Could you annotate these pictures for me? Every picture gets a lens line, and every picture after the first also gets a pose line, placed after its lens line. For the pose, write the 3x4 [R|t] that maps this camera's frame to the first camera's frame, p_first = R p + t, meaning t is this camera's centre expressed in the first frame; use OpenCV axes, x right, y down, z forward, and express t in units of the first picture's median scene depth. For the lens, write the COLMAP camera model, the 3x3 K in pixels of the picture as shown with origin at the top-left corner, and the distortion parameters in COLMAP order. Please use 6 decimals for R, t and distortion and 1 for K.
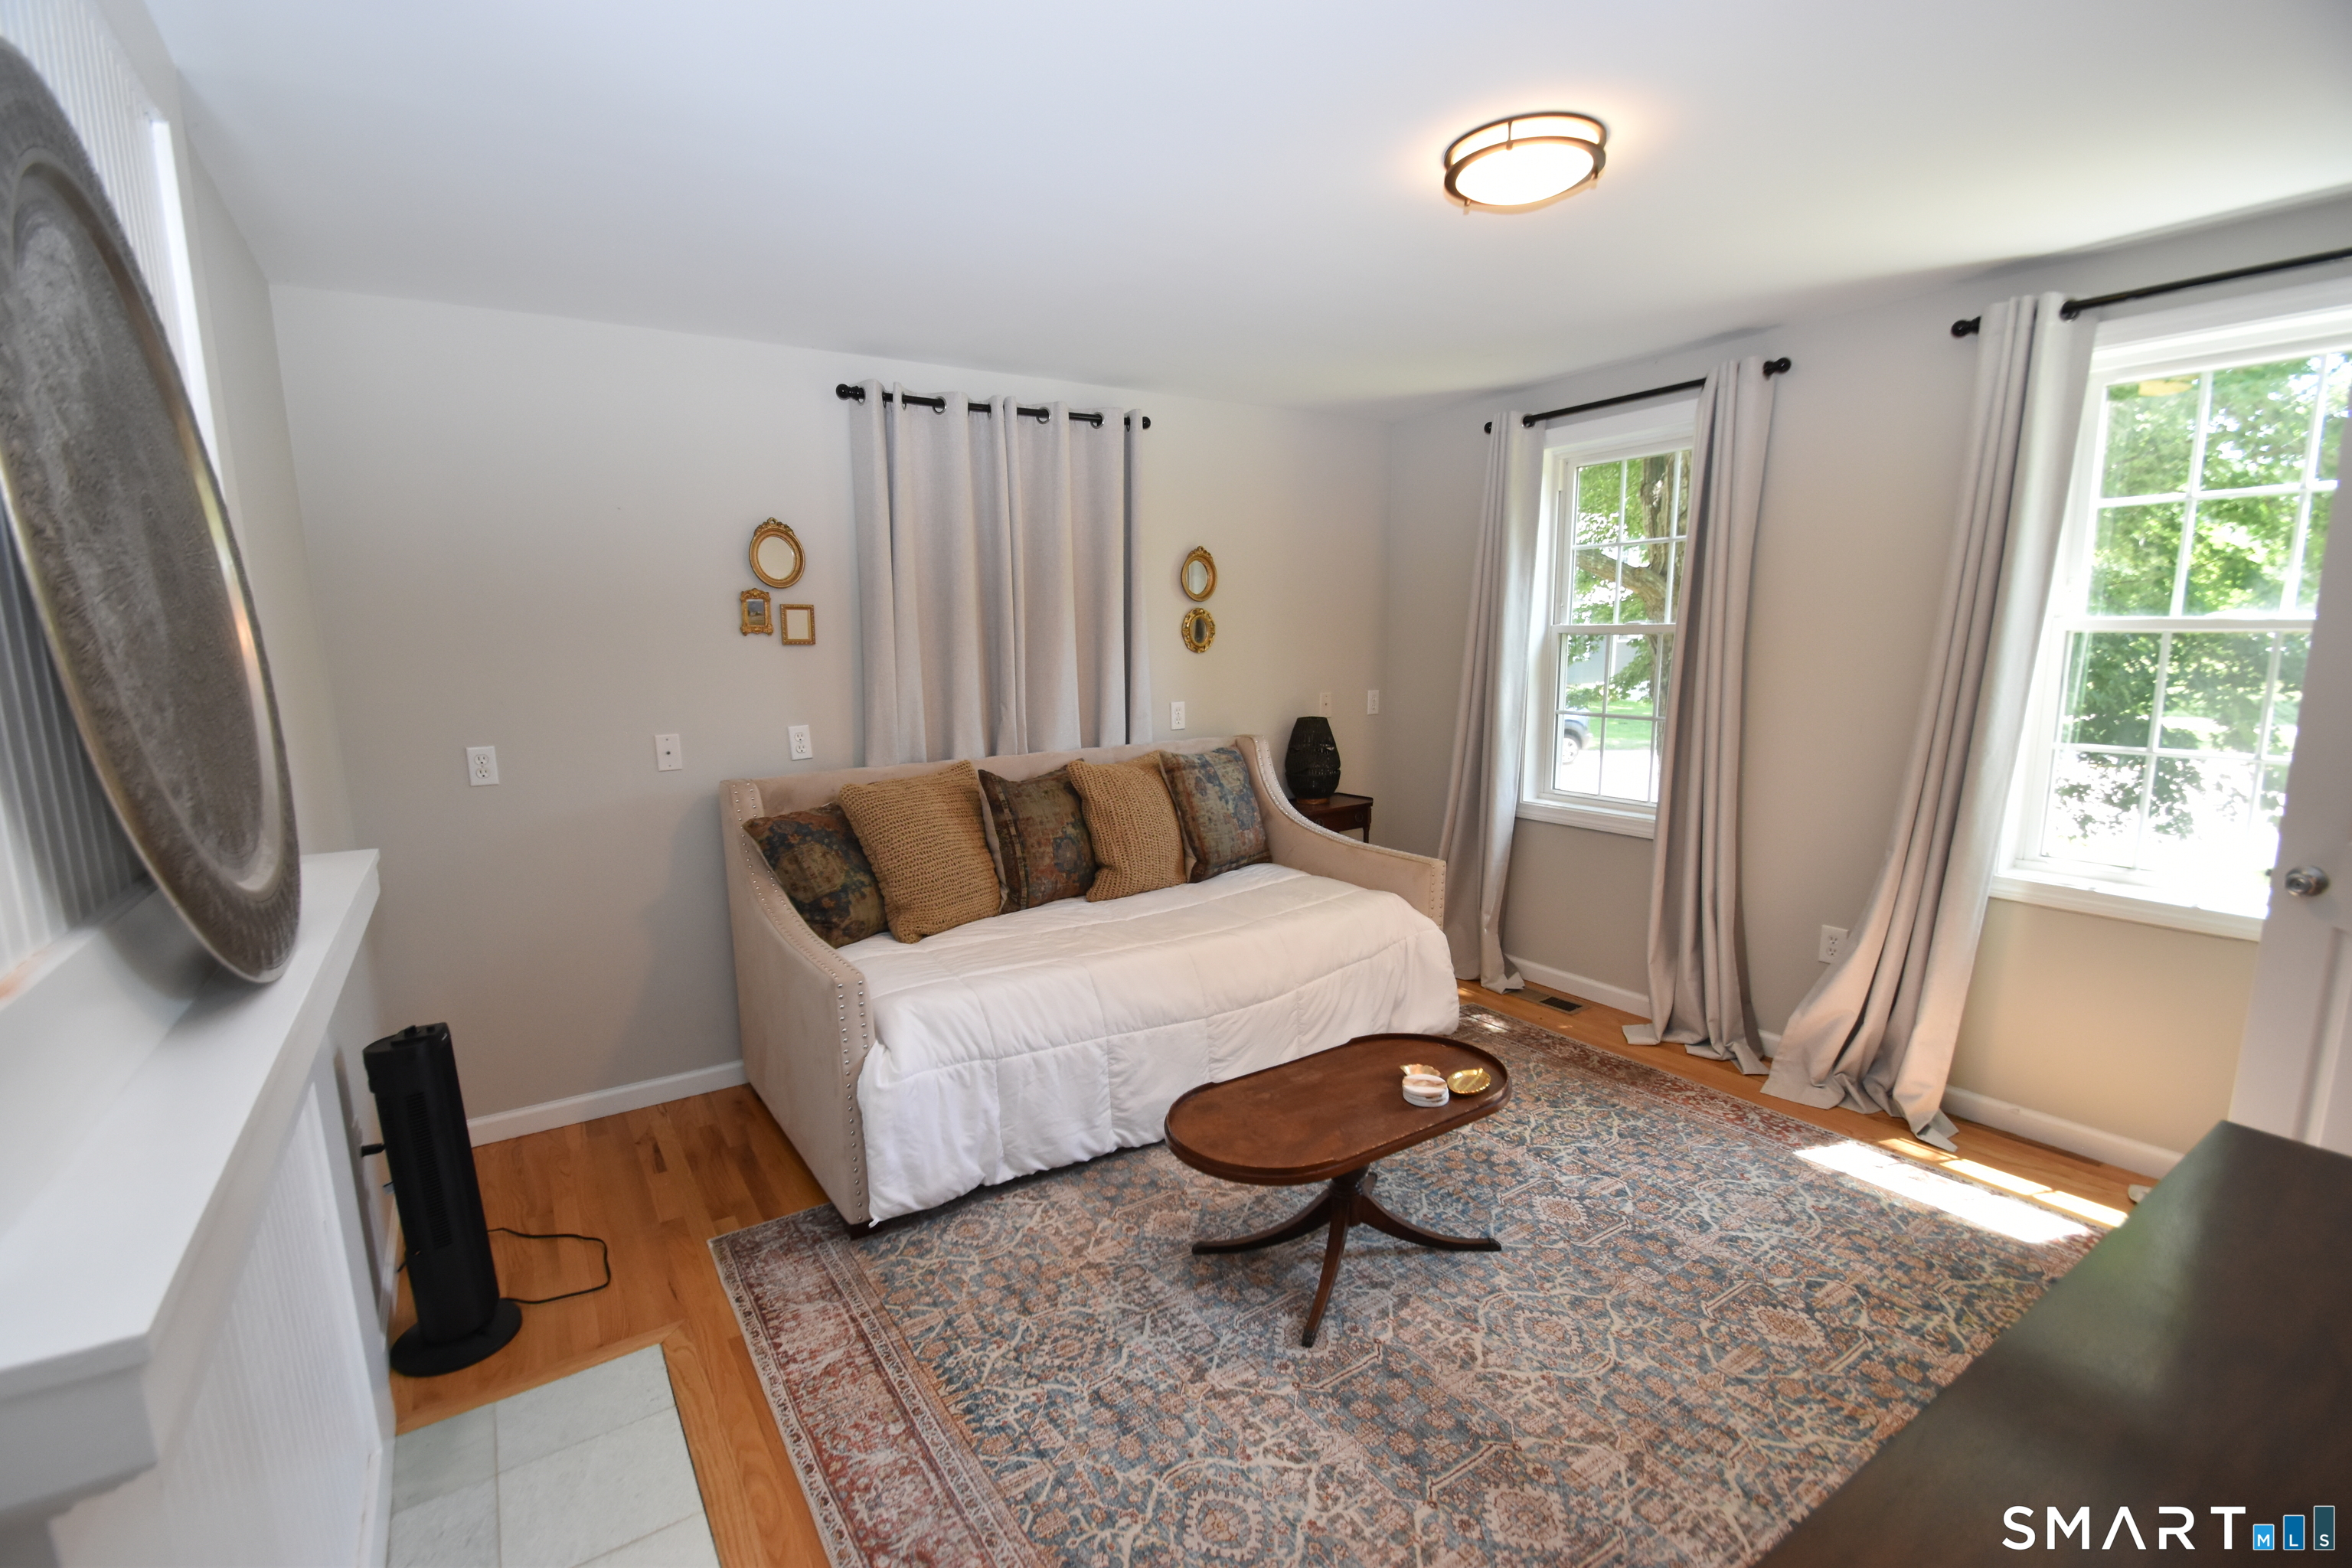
lens RADIAL K [[1038.4, 0, 1156.8], [0, 1038.4, 793.8], [0, 0, 1]] dist [0.003591, -0.011193]
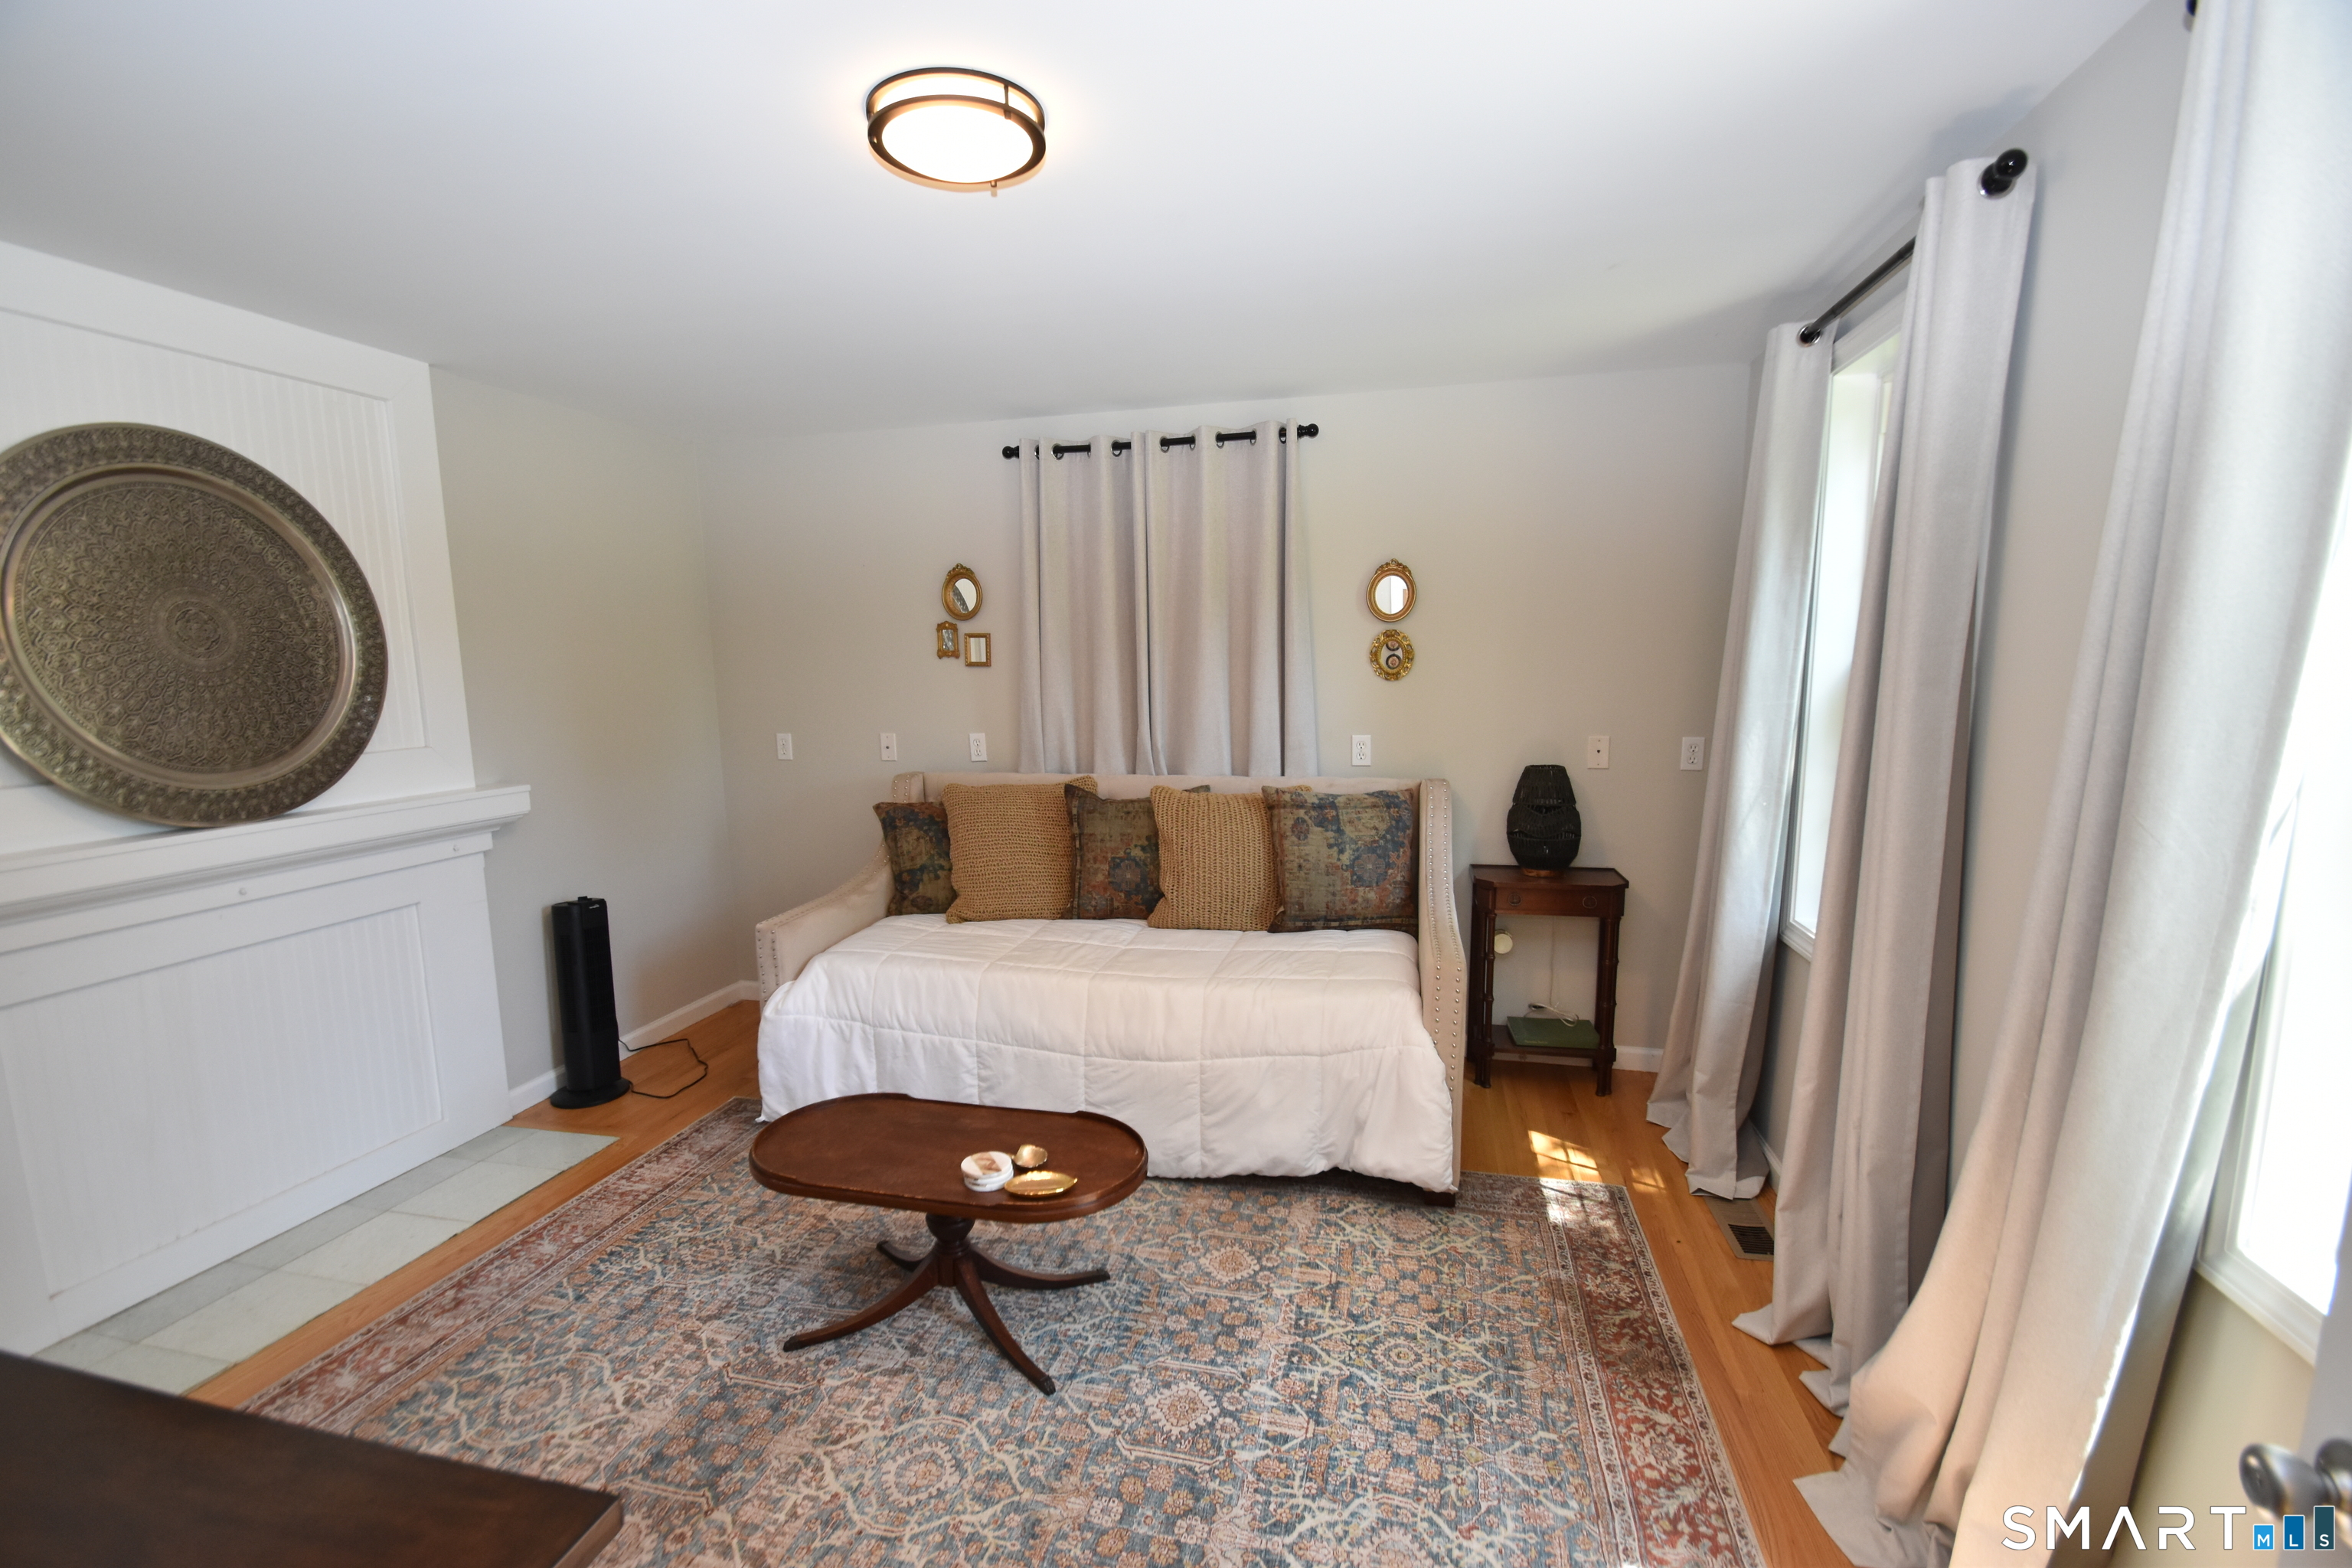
lens RADIAL K [[1038.4, 0, 1157.2], [0, 1038.4, 795.4], [0, 0, 1]] dist [0.003591, -0.011193]
pose [[0.680059, 0.102584, -0.725945, 0.709225], [-0.112623, 0.993027, 0.034822, -0.062087], [0.724456, 0.058077, 0.686870, 0.340043]]
